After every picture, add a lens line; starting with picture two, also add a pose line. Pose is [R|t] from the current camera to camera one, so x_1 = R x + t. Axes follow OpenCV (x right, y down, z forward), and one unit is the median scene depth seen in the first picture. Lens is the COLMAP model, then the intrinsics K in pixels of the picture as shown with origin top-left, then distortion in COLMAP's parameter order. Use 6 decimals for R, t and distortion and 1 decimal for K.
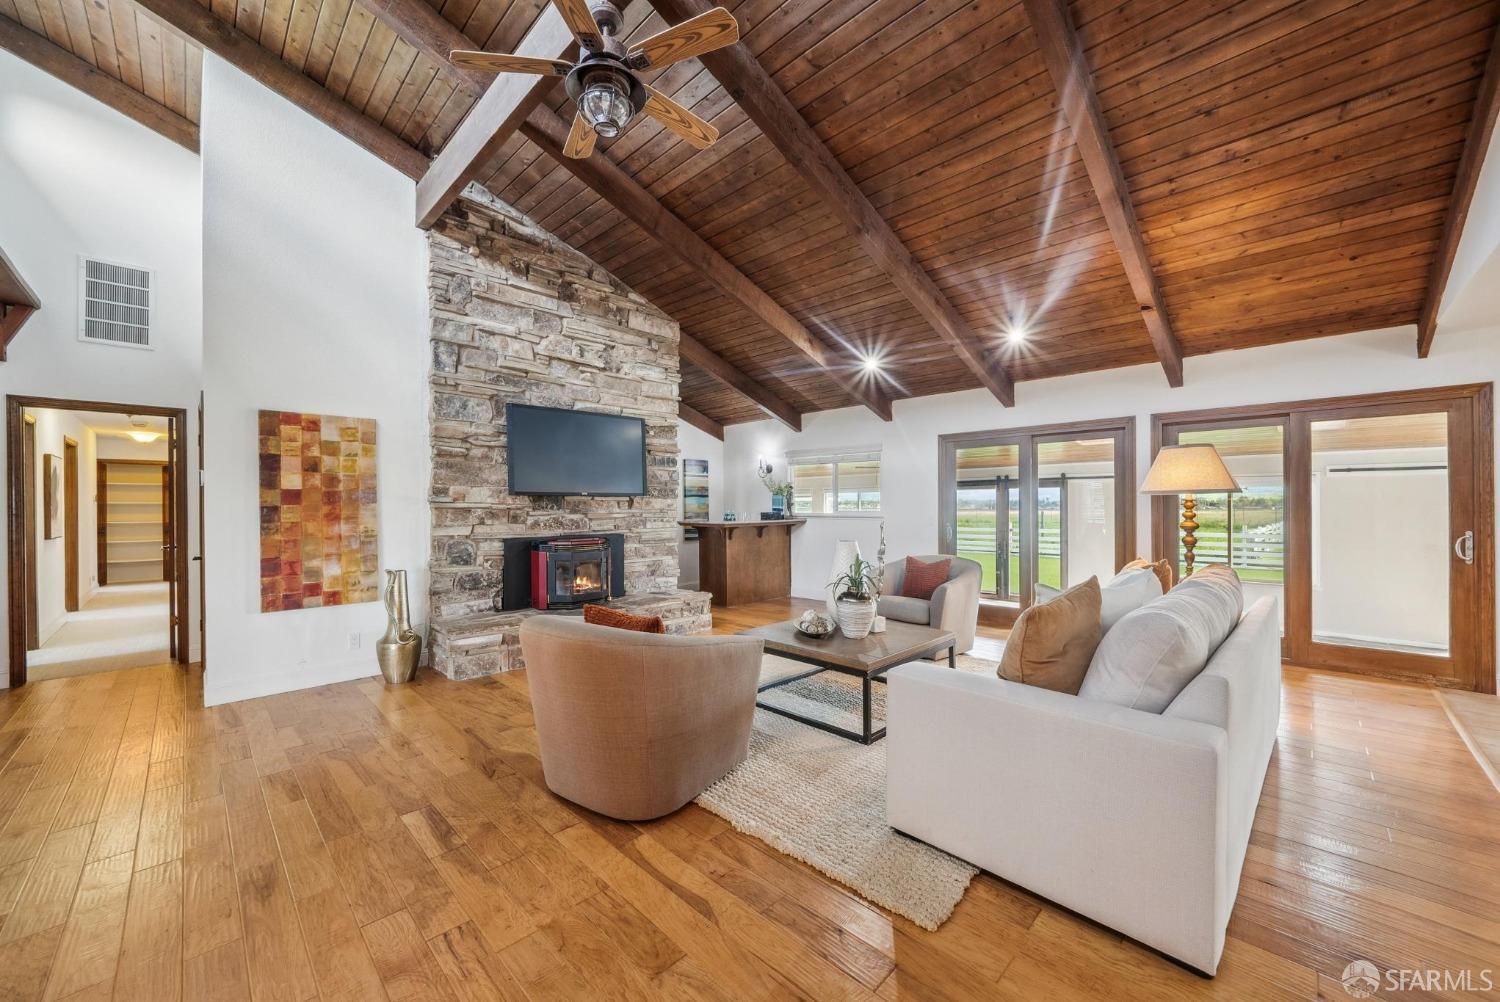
lens RADIAL K [[579.6, 0, 753.4], [0, 579.6, 503.4], [0, 0, 1]] dist [-0.004277, -0.000290]
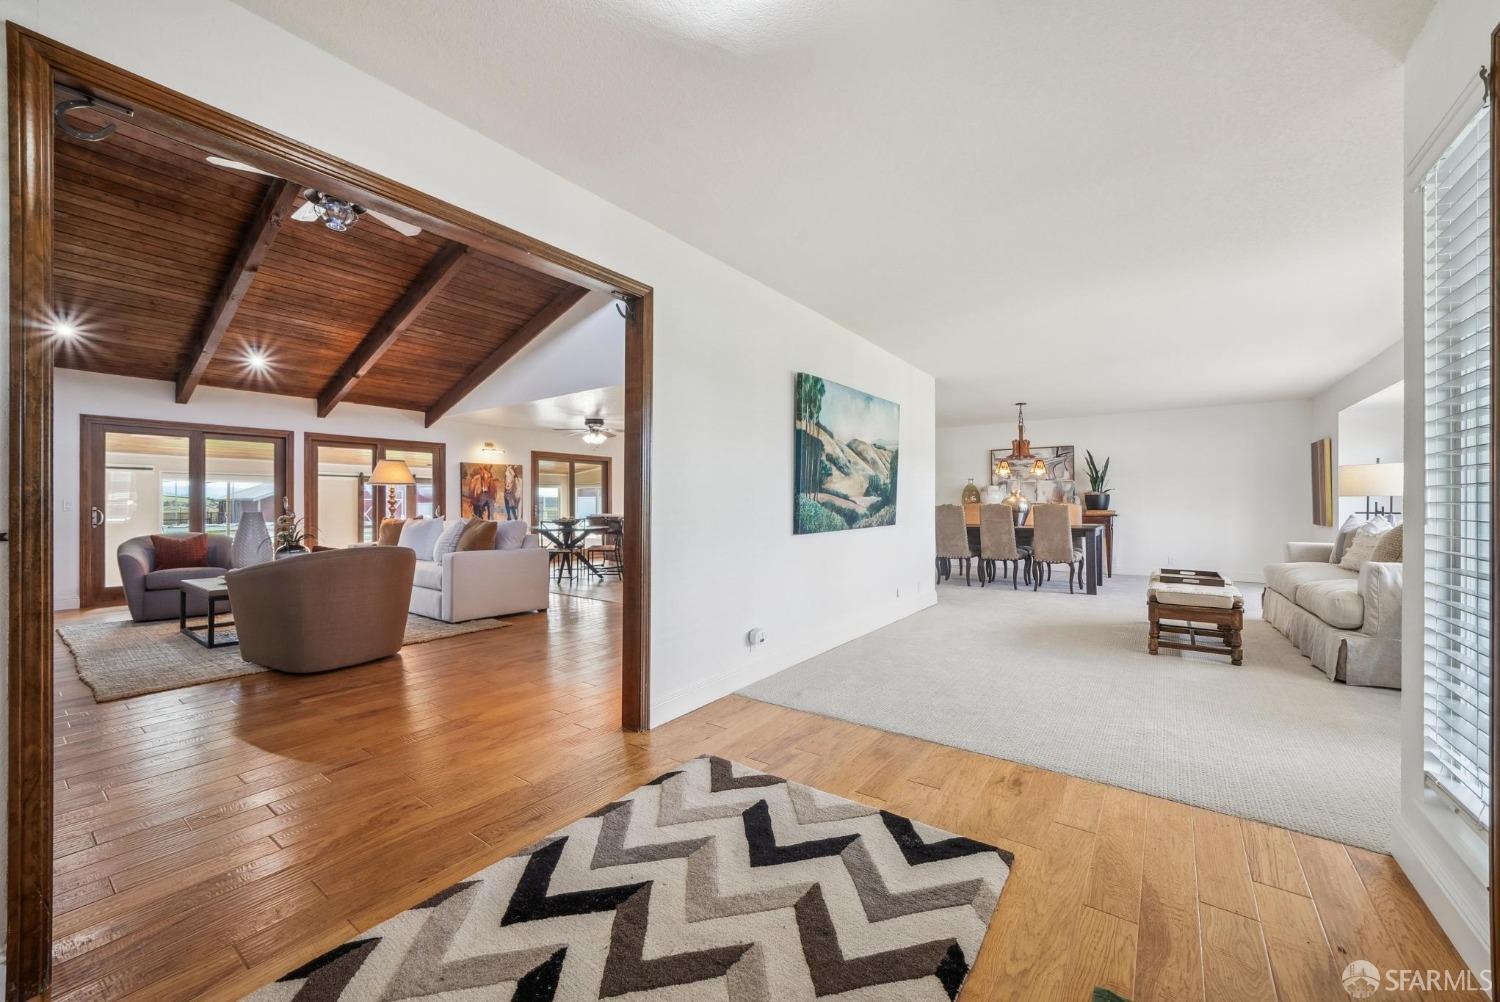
lens RADIAL K [[579.6, 0, 750.1], [0, 579.6, 494.2], [0, 0, 1]] dist [-0.004277, -0.000290]
pose [[-0.163161, 0.018278, 0.986430, -1.001265], [0.001480, 0.999832, -0.018282, 0.038878], [-0.986598, -0.001523, -0.163160, 0.092689]]
